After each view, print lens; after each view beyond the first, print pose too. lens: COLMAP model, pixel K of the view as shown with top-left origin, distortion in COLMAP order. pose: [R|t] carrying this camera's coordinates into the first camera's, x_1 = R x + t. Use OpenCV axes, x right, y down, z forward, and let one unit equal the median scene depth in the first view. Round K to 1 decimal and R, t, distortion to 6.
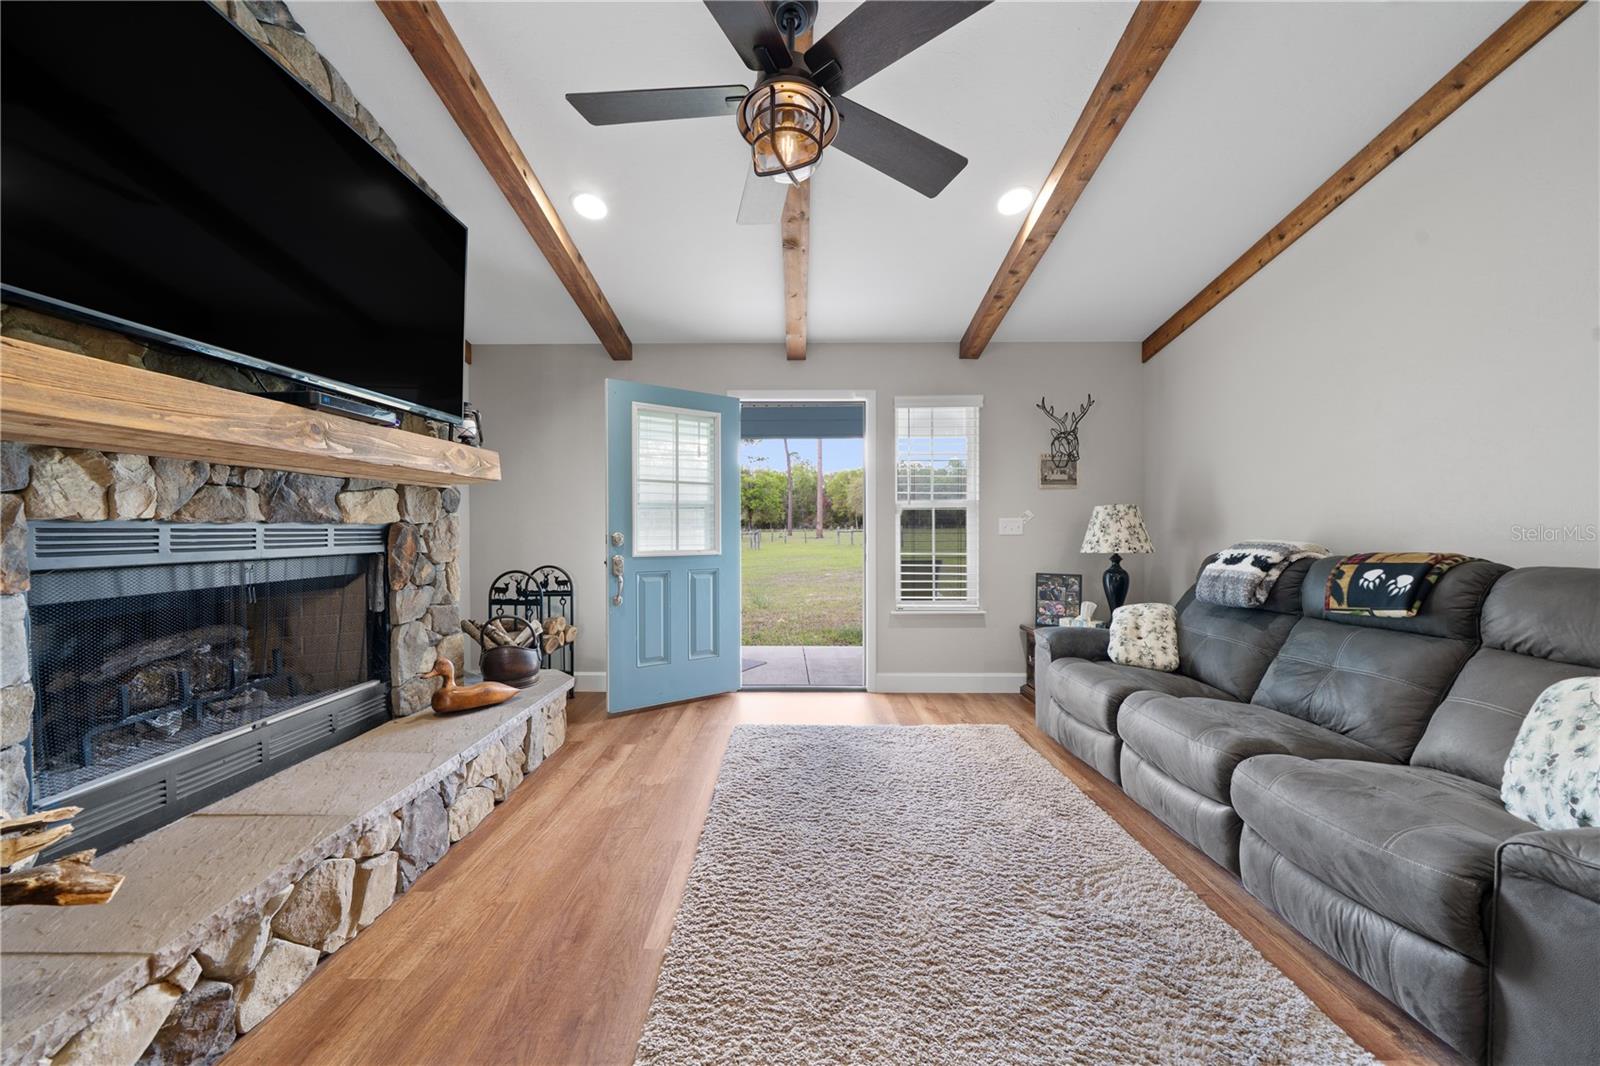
lens RADIAL K [[549.4, 0, 800.0], [0, 549.4, 533.0], [0, 0, 1]] dist [-0.000780, -0.000052]
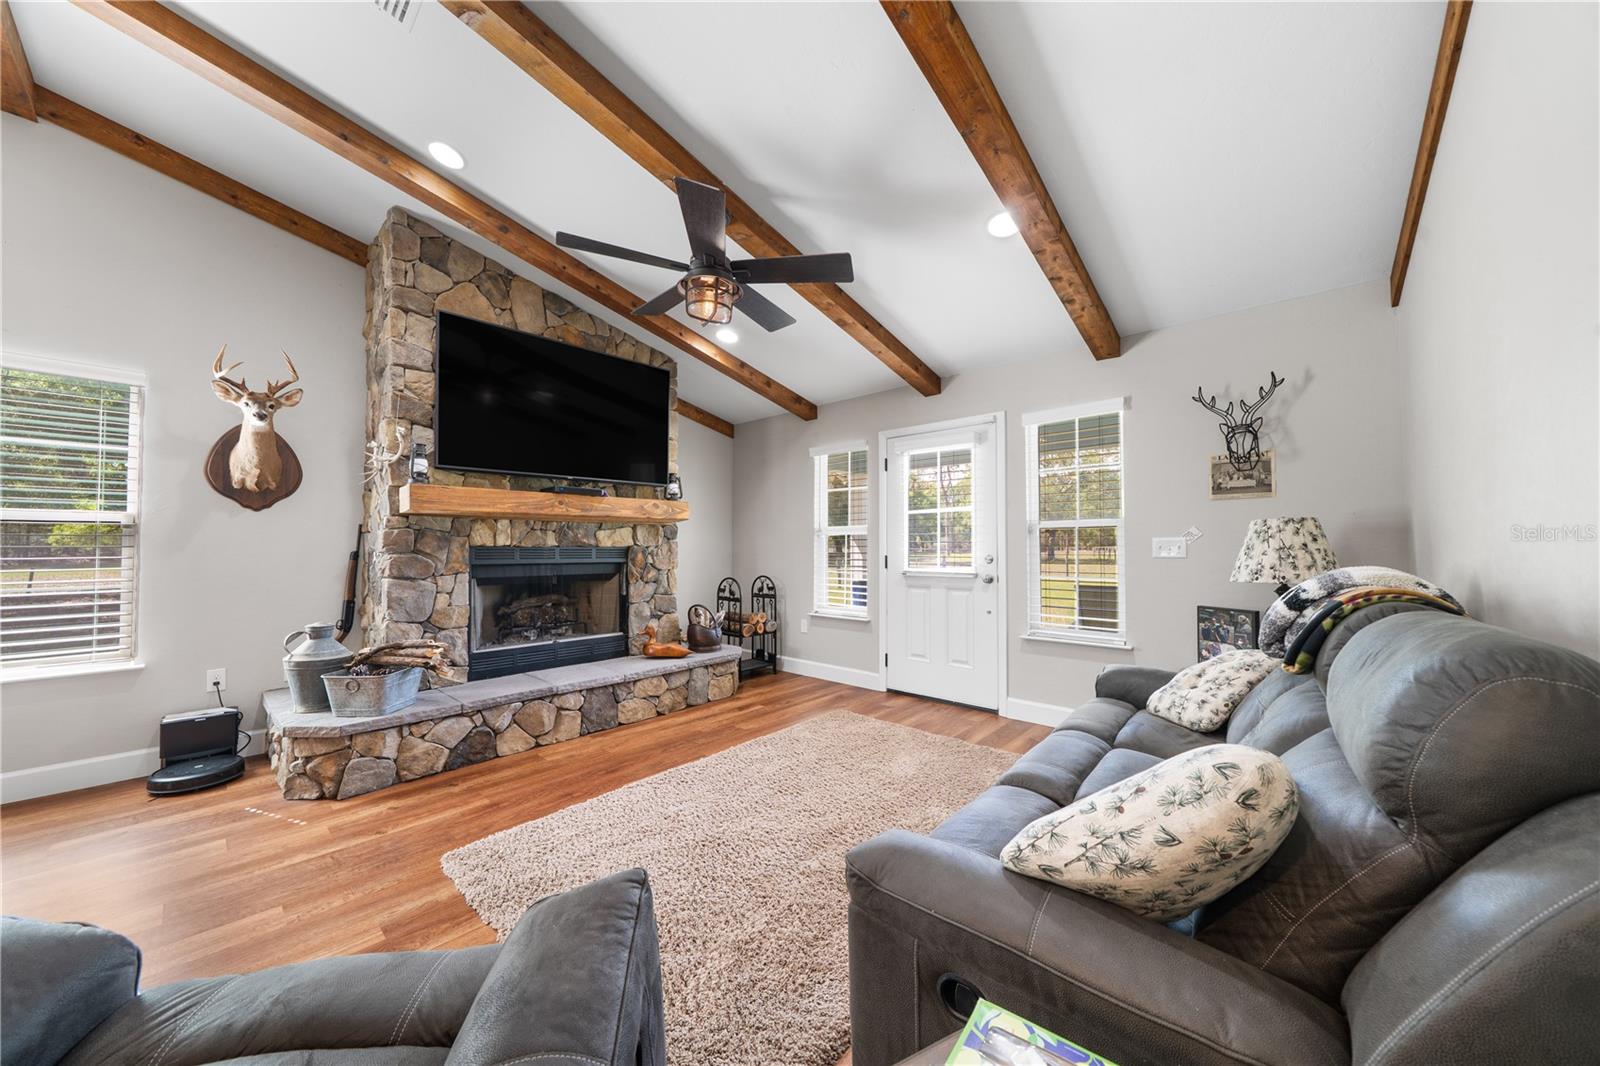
lens RADIAL K [[554.7, 0, 800.0], [0, 554.7, 533.0], [0, 0, 1]] dist [0.000069, -0.000015]
pose [[0.743495, -0.018037, -0.668498, 0.853444], [-0.006647, 0.999388, -0.034357, -0.002314], [0.668709, 0.029988, 0.742920, 0.015293]]
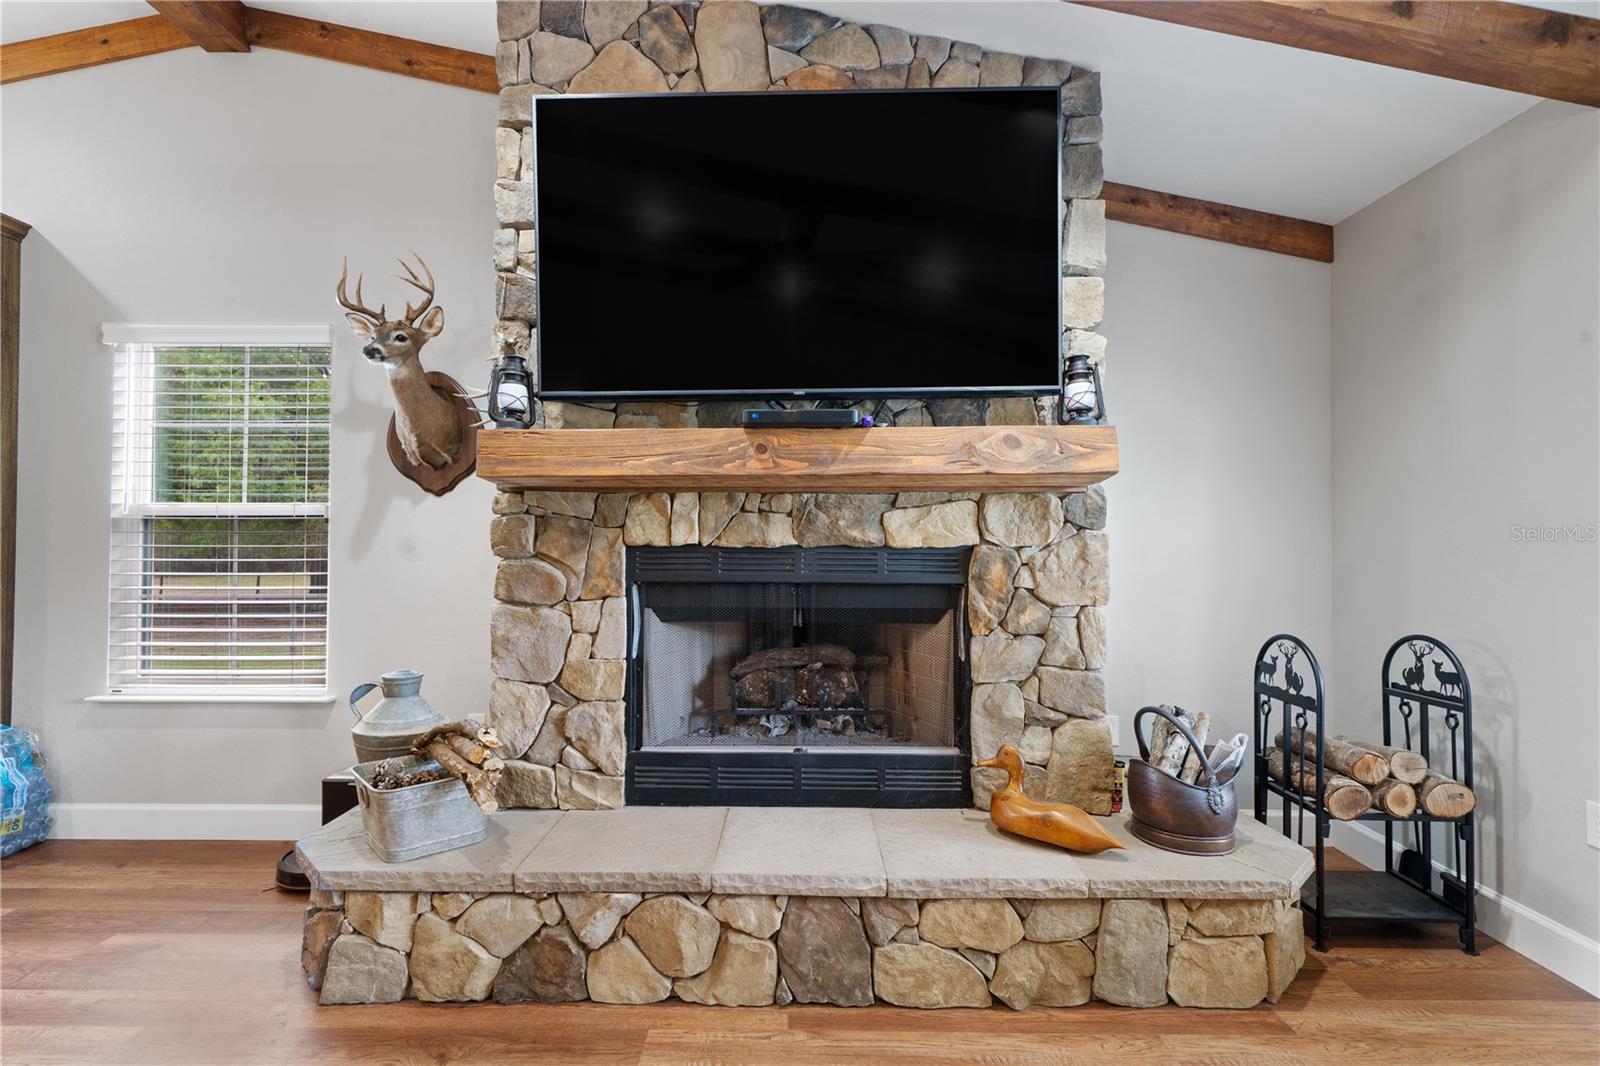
lens RADIAL K [[758.2, 0, 800.0], [0, 758.2, 533.0], [0, 0, 1]] dist [0.001835, -0.000306]
pose [[-0.012645, -0.018368, -0.999751, 0.289955], [-0.012911, 0.999751, -0.018205, -0.013358], [0.999837, 0.012678, -0.012879, 0.740014]]
